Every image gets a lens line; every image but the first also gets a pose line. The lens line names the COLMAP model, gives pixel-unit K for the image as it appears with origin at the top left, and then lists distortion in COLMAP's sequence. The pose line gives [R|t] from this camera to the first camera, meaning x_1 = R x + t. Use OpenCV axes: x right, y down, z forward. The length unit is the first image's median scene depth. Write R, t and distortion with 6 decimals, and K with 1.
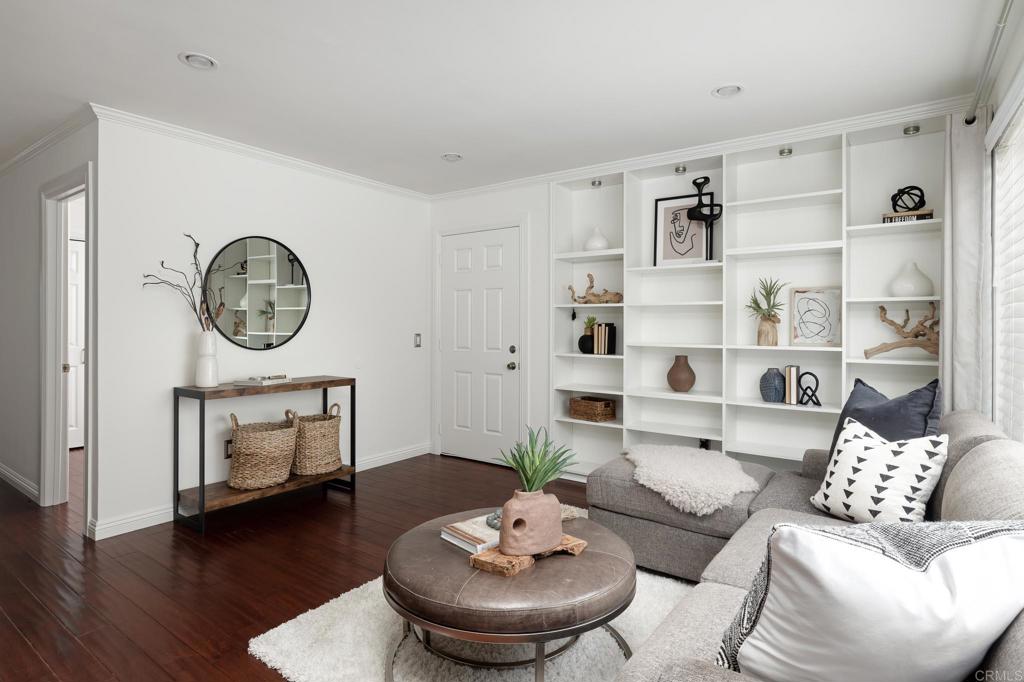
lens RADIAL K [[566.2, 0, 518.1], [0, 566.2, 326.9], [0, 0, 1]] dist [0.005313, 0.000999]
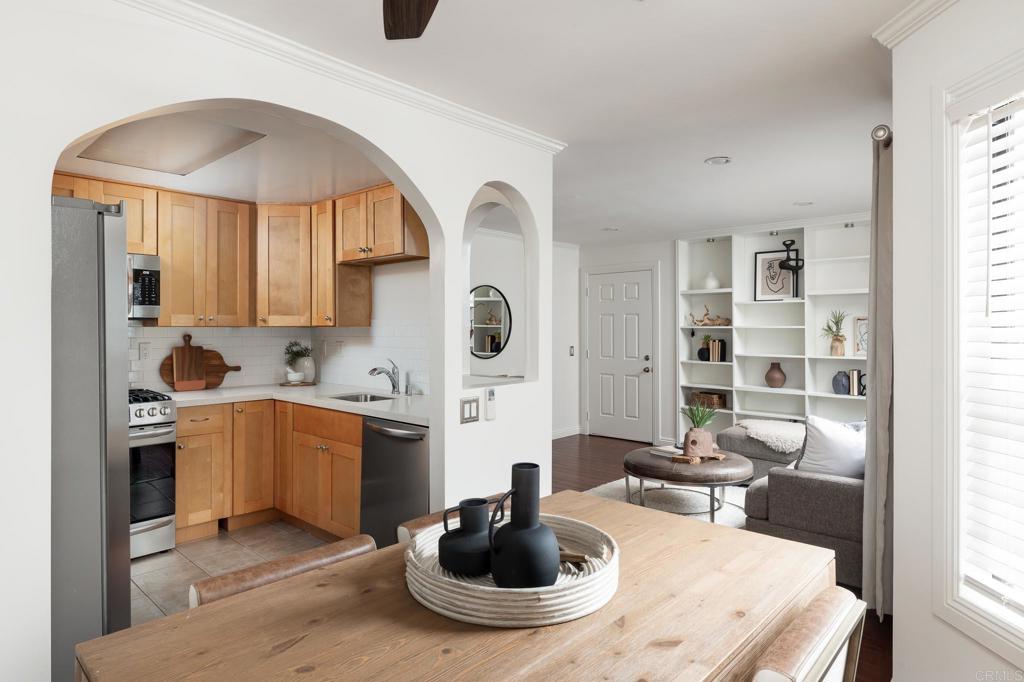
lens RADIAL K [[601.6, 0, 503.6], [0, 601.6, 328.5], [0, 0, 1]] dist [0.023546, 0.000573]
pose [[0.990261, -0.006759, -0.139057, -0.194734], [0.006179, 0.999970, -0.004601, -0.035783], [0.139084, 0.003696, 0.990274, -0.662544]]
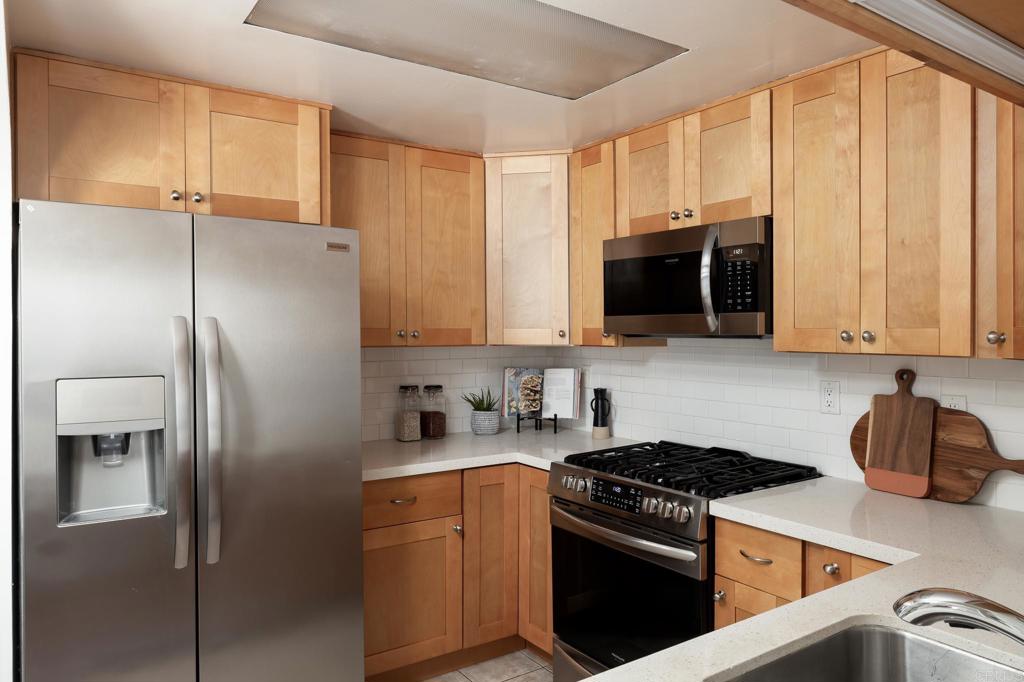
lens RADIAL K [[671.1, 0, 505.5], [0, 671.1, 334.2], [0, 0, 1]] dist [0.001868, -0.000171]
pose [[-0.334615, 0.002469, -0.942352, -0.291437], [-0.003679, 0.999986, 0.003927, -0.066381], [0.942348, 0.004781, -0.334601, 0.313263]]
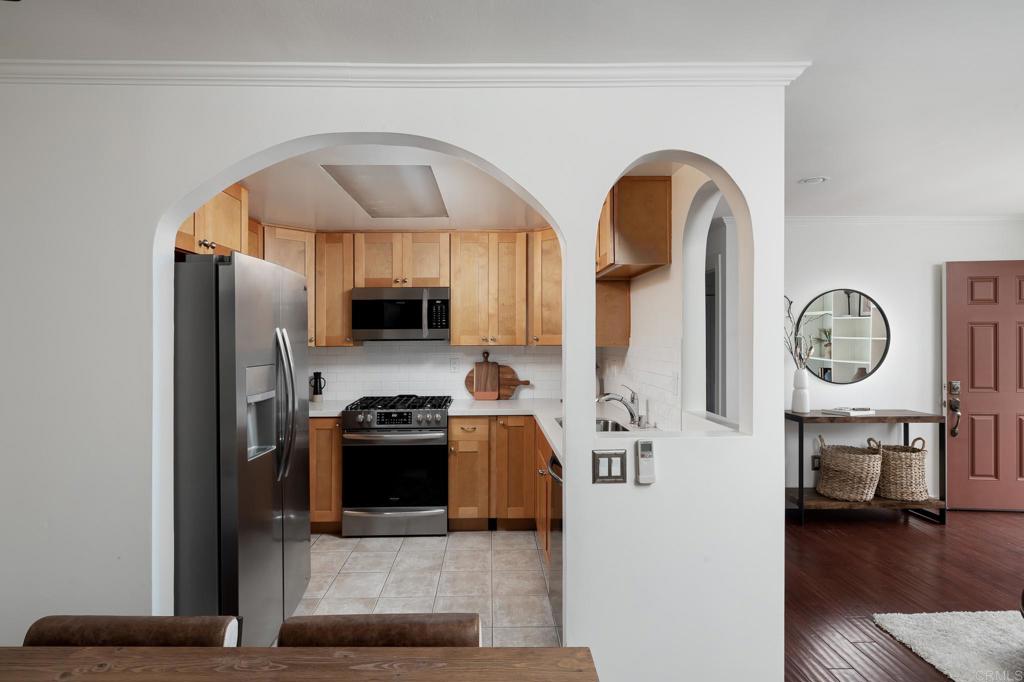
lens RADIAL K [[528.6, 0, 482.5], [0, 528.6, 341.4], [0, 0, 1]] dist [0.007815, 0.002404]
pose [[0.585278, -0.004578, -0.810820, 0.007677], [0.007239, 0.999974, -0.000421, -0.057191], [0.810800, -0.005623, 0.585296, -0.279461]]
